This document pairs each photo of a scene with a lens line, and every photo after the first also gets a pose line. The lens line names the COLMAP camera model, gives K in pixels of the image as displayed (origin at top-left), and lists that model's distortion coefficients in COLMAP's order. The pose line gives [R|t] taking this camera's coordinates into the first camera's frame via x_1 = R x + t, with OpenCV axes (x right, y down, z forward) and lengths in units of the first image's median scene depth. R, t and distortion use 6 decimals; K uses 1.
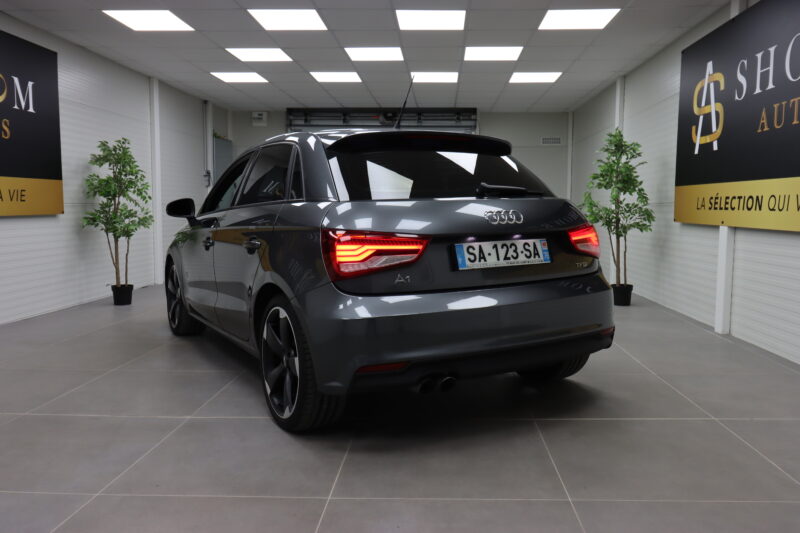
lens RADIAL K [[634.9, 0, 403.6], [0, 634.9, 252.3], [0, 0, 1]] dist [0.010380, -0.008071]
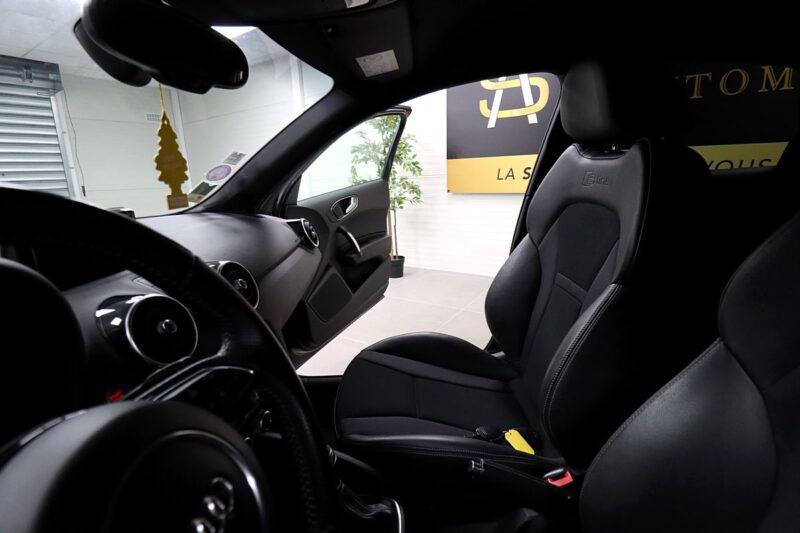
lens RADIAL K [[369.7, 0, 397.0], [0, 369.7, 256.9], [0, 0, 1]] dist [-0.018083, -0.000759]
pose [[0.501730, -0.211744, 0.838708, -0.199315], [0.102380, 0.977299, 0.185488, -0.075647], [-0.858945, -0.007198, 0.512018, 0.853591]]
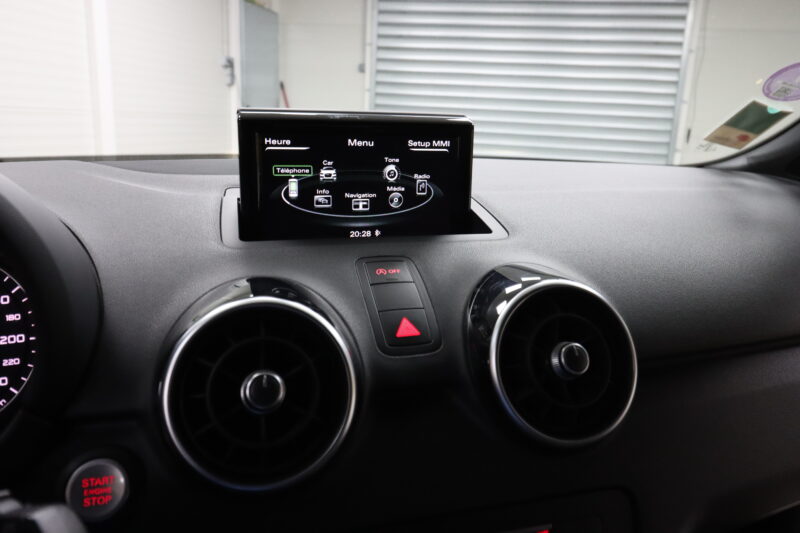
lens RADIAL K [[584.7, 0, 400.0], [0, 584.7, 266.5], [0, 0, 1]] dist [0.004916, 0.002144]
pose [[0.989678, 0.068765, -0.125736, -0.135762], [-0.047234, 0.984854, 0.166828, -0.069394], [0.135304, -0.159167, 0.977936, 0.894356]]
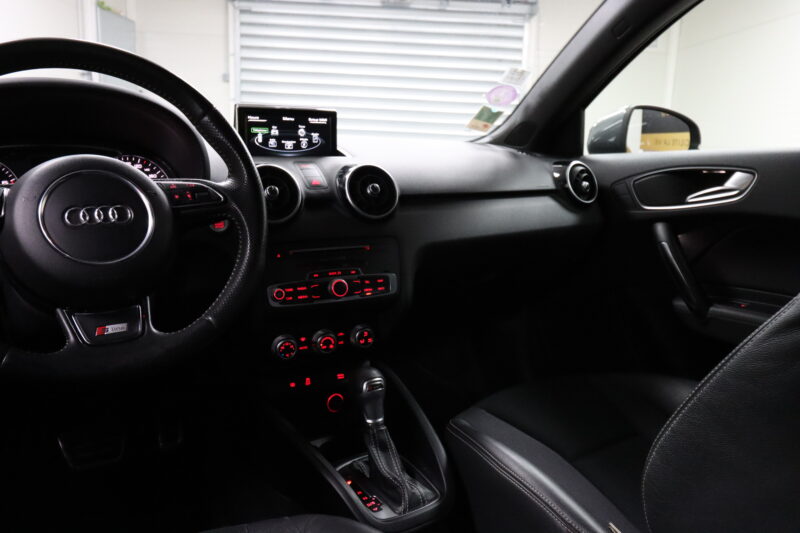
lens RADIAL K [[632.4, 0, 403.3], [0, 632.4, 267.6], [0, 0, 1]] dist [0.002054, 0.005772]
pose [[0.996313, 0.016420, 0.084209, -0.131589], [-0.026807, 0.991952, 0.123742, -0.049373], [-0.081500, -0.125544, 0.988735, 0.751940]]
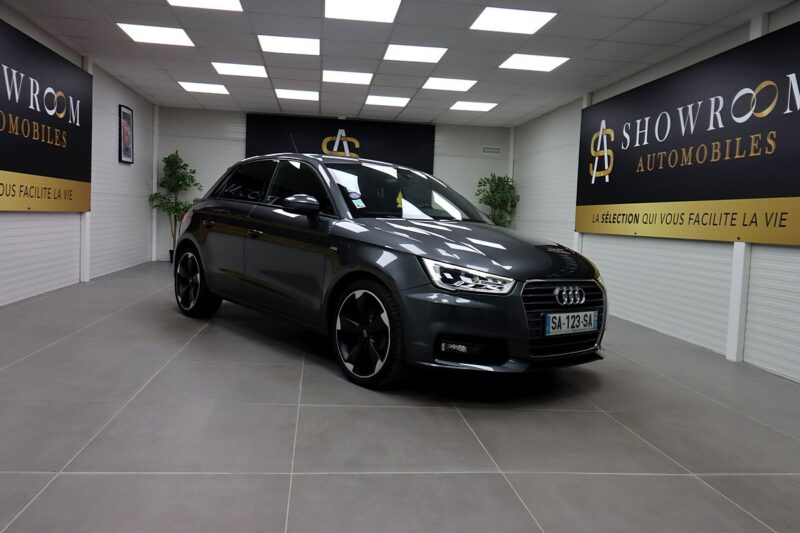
lens RADIAL K [[622.0, 0, 400.0], [0, 622.0, 266.5], [0, 0, 1]] dist [0.008242, 0.000552]
pose [[0.981900, 0.015289, 0.188782, -0.233549], [-0.016251, 0.999862, 0.003547, 0.034551], [-0.188702, -0.006551, 0.982013, -0.300828]]
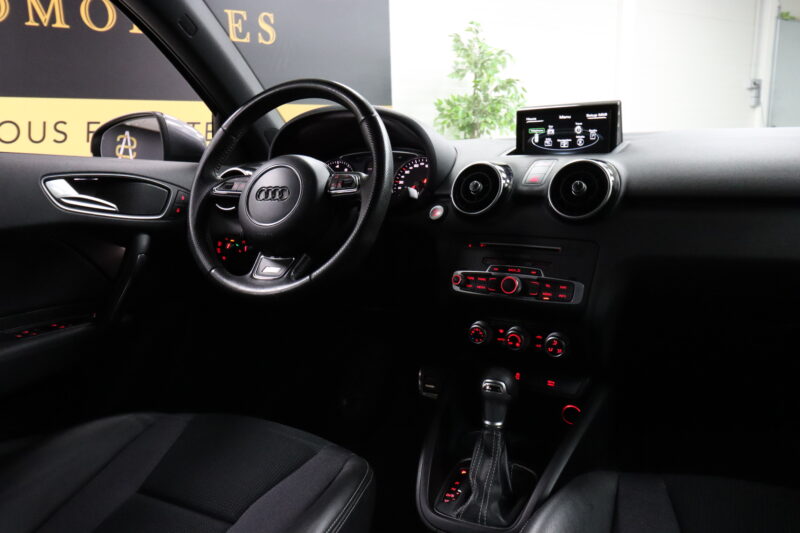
lens RADIAL K [[578.7, 0, 400.0], [0, 578.7, 266.5], [0, 0, 1]] dist [0.009745, 0.005753]
pose [[0.528016, 0.152825, -0.835371, -0.006119], [-0.042776, 0.987212, 0.153566, -0.049716], [0.848157, -0.045351, 0.527801, 0.824015]]
